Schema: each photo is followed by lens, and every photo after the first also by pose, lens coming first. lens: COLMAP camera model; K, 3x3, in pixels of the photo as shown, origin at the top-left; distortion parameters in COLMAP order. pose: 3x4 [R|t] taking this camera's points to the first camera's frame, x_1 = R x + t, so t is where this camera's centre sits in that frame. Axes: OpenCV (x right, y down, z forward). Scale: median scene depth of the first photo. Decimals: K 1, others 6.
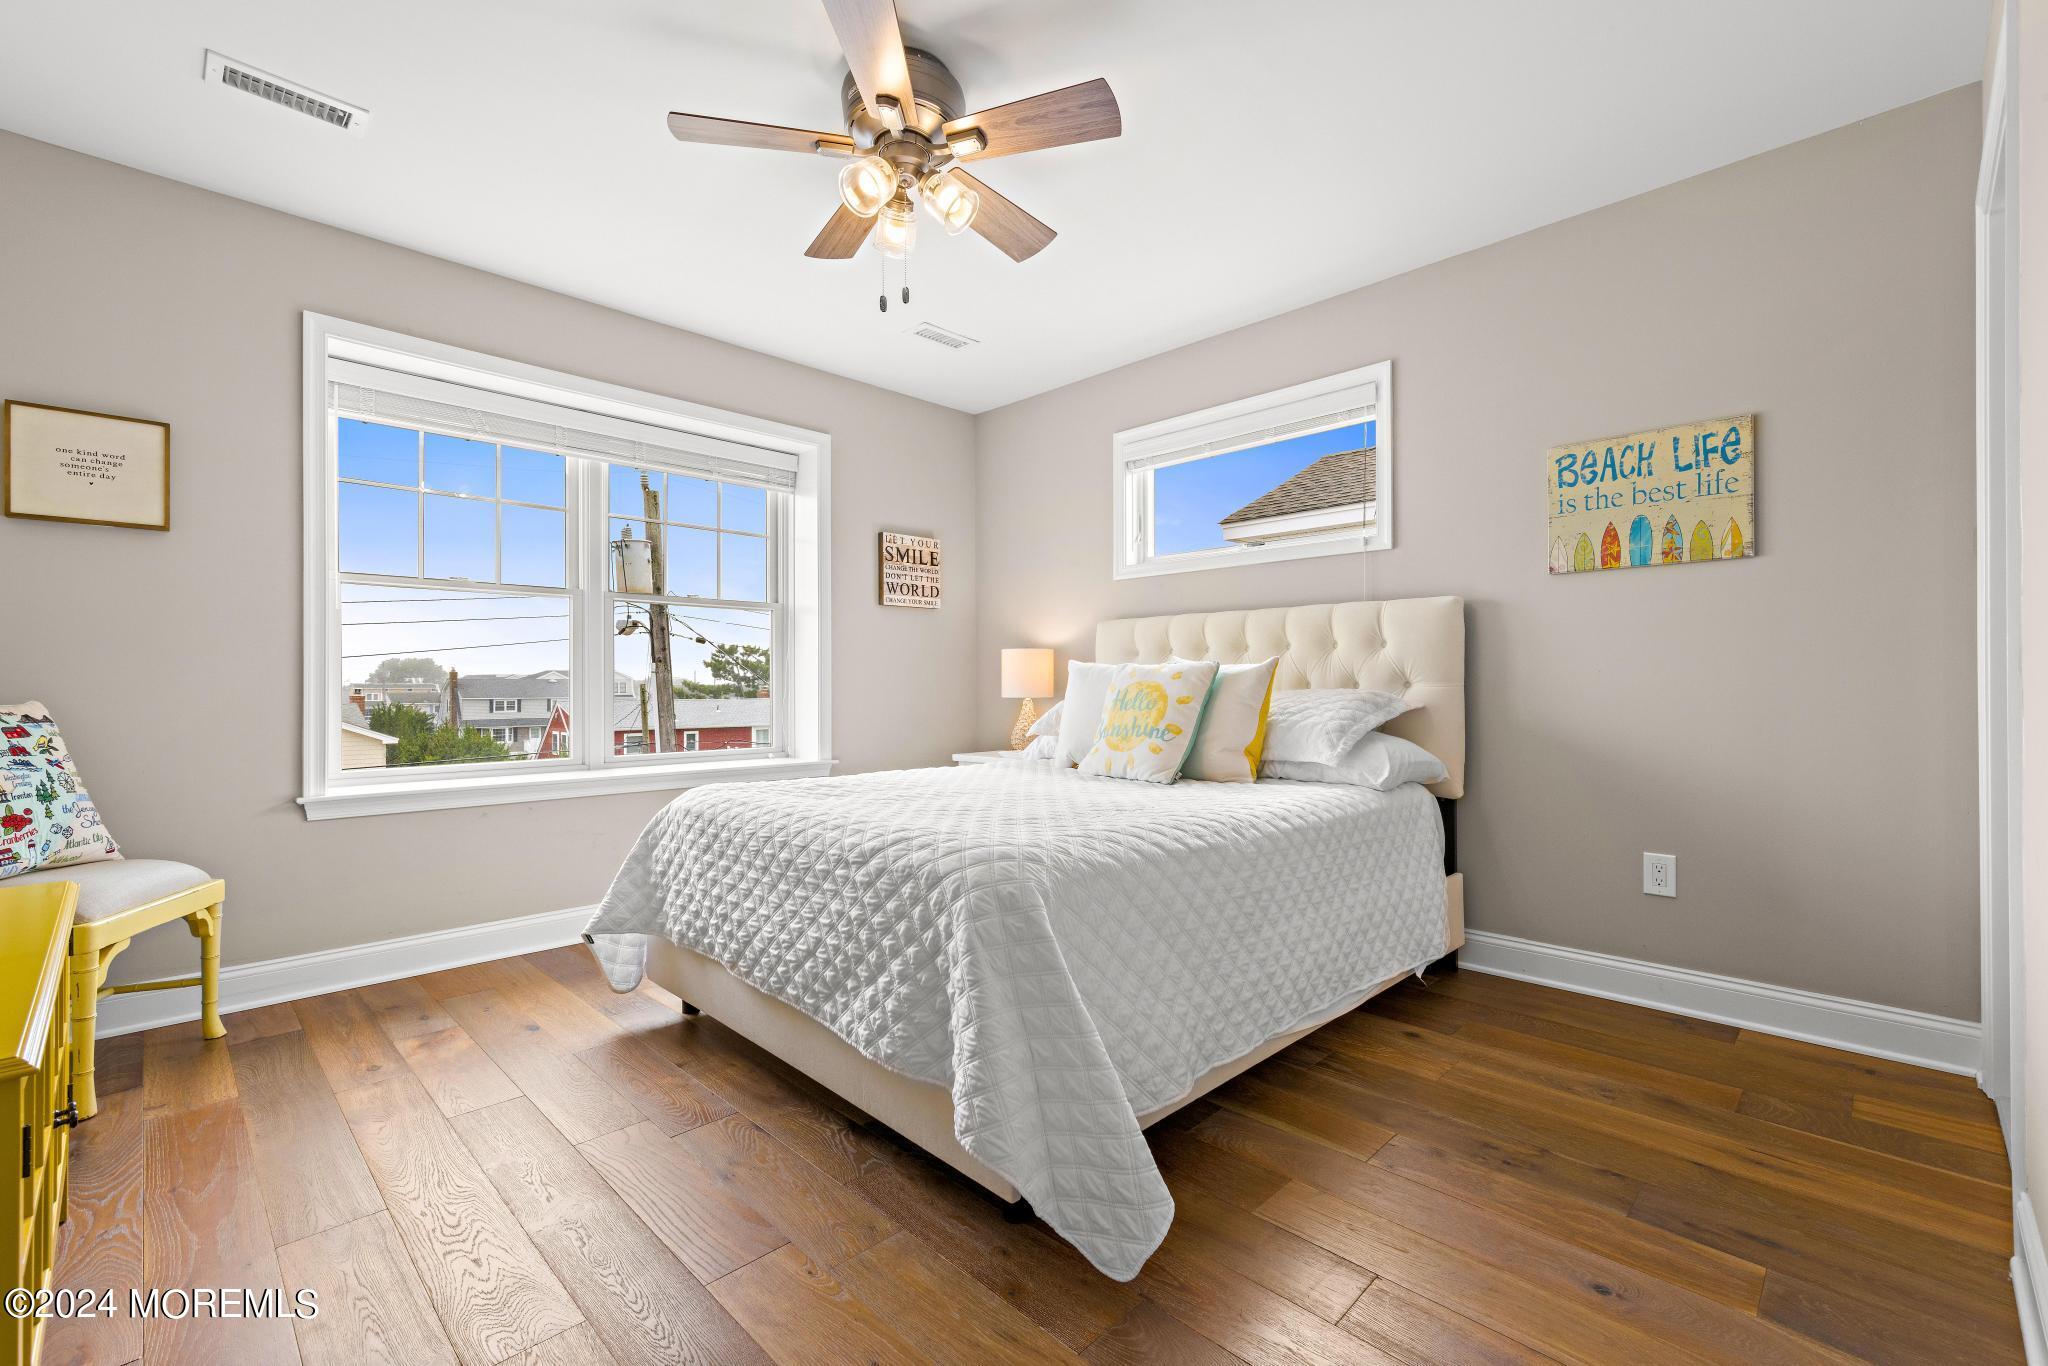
lens RADIAL K [[870.0, 0, 1024.5], [0, 870.0, 678.5], [0, 0, 1]] dist [-0.002159, -0.000084]
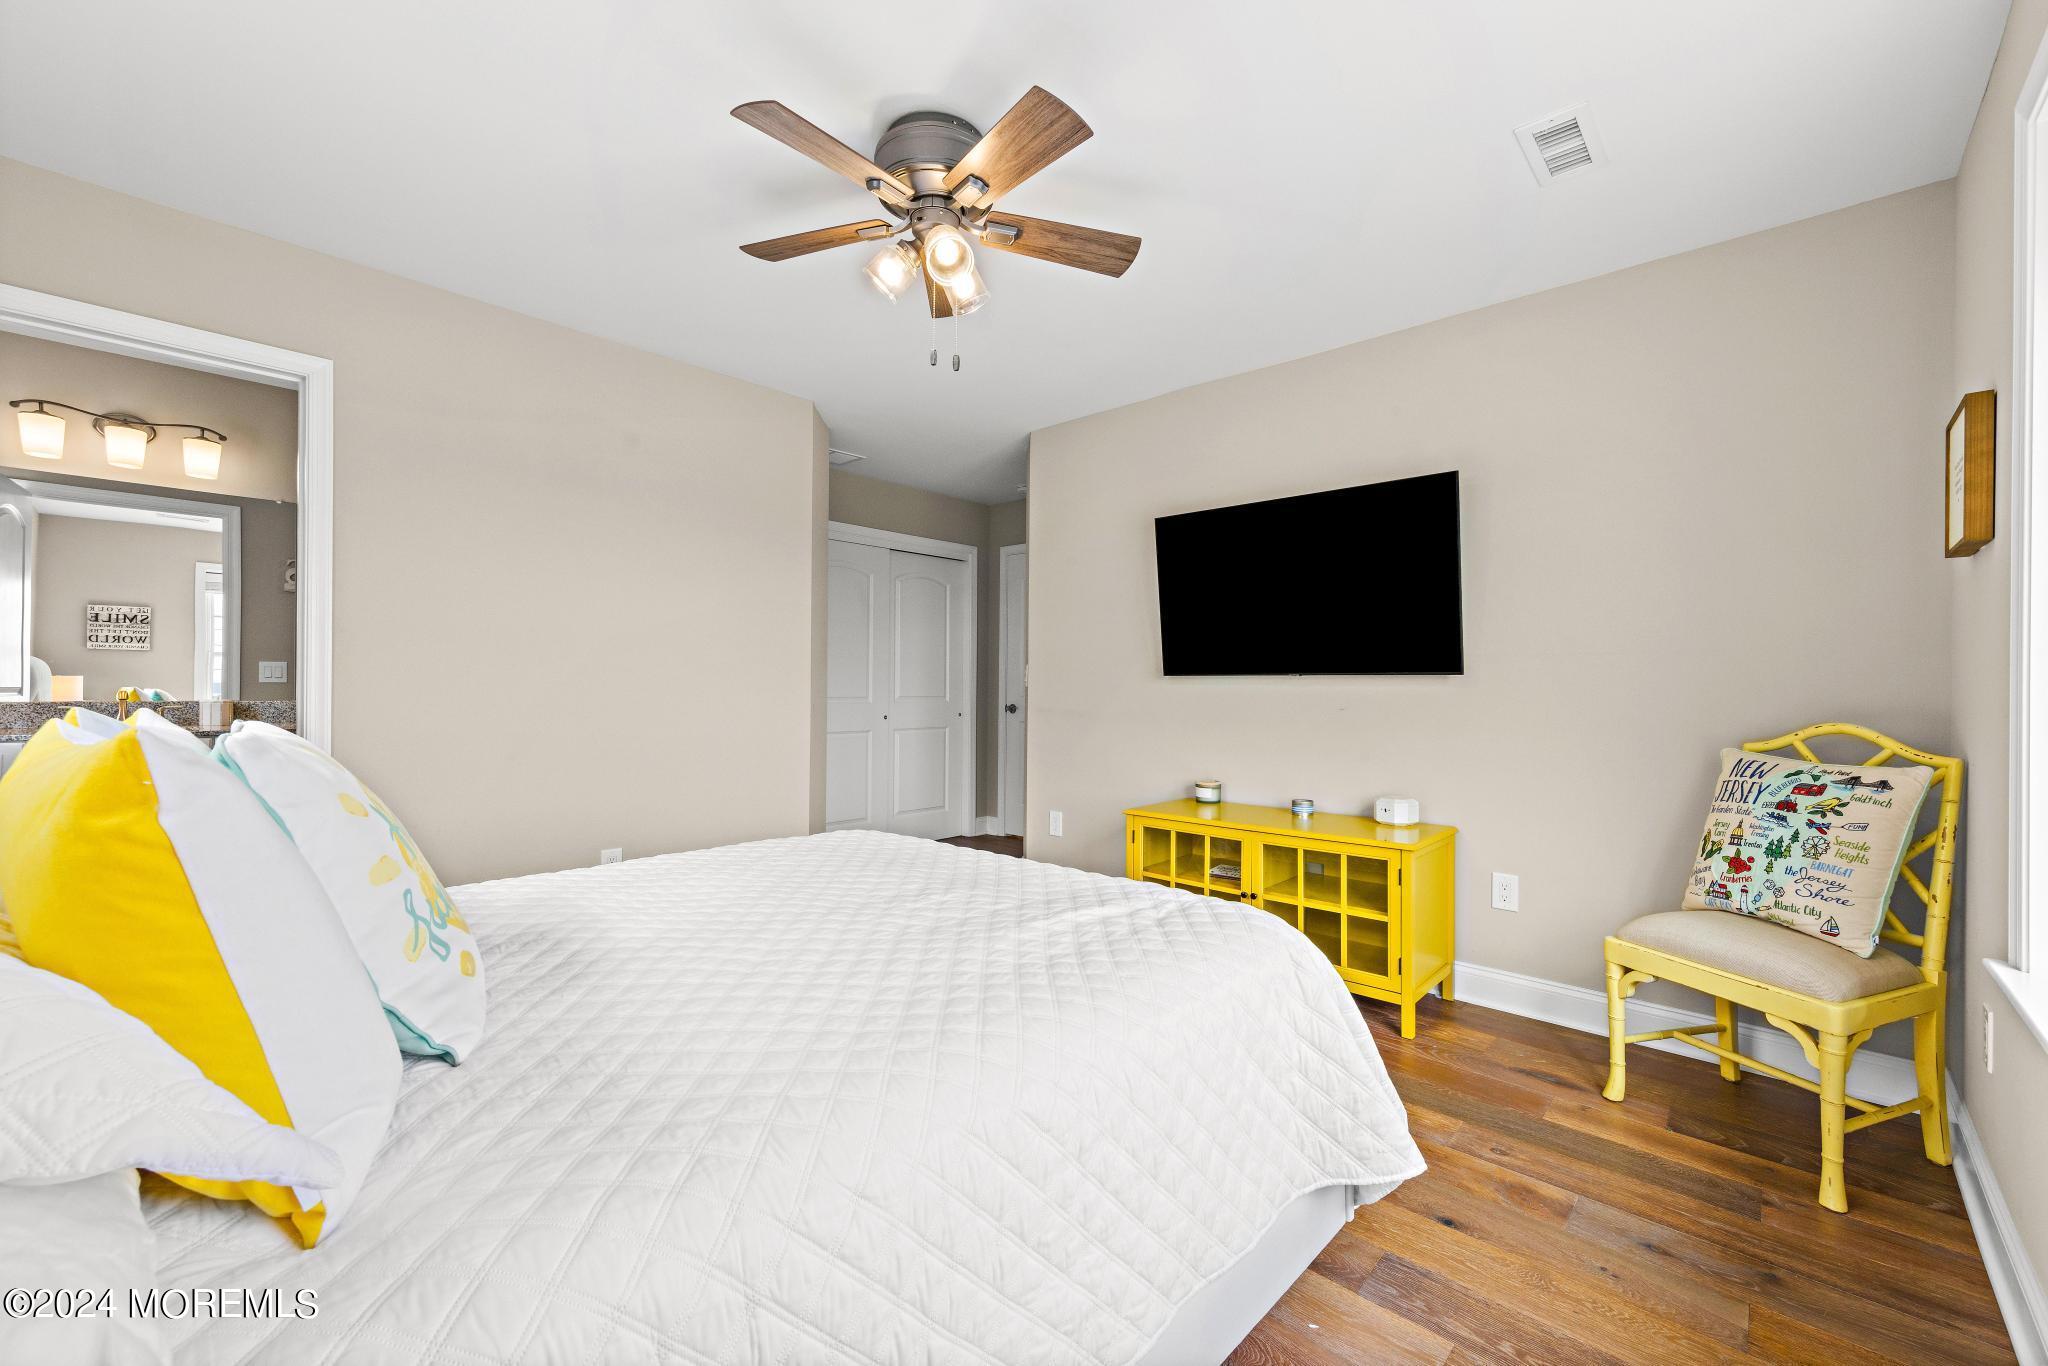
lens RADIAL K [[801.3, 0, 1015.9], [0, 801.3, 691.8], [0, 0, 1]] dist [0.016528, -0.000002]
pose [[-0.999881, -0.005375, -0.014431, -0.219028], [-0.005282, 0.999965, -0.006451, -0.041907], [0.014466, -0.006374, -0.999875, 1.944668]]
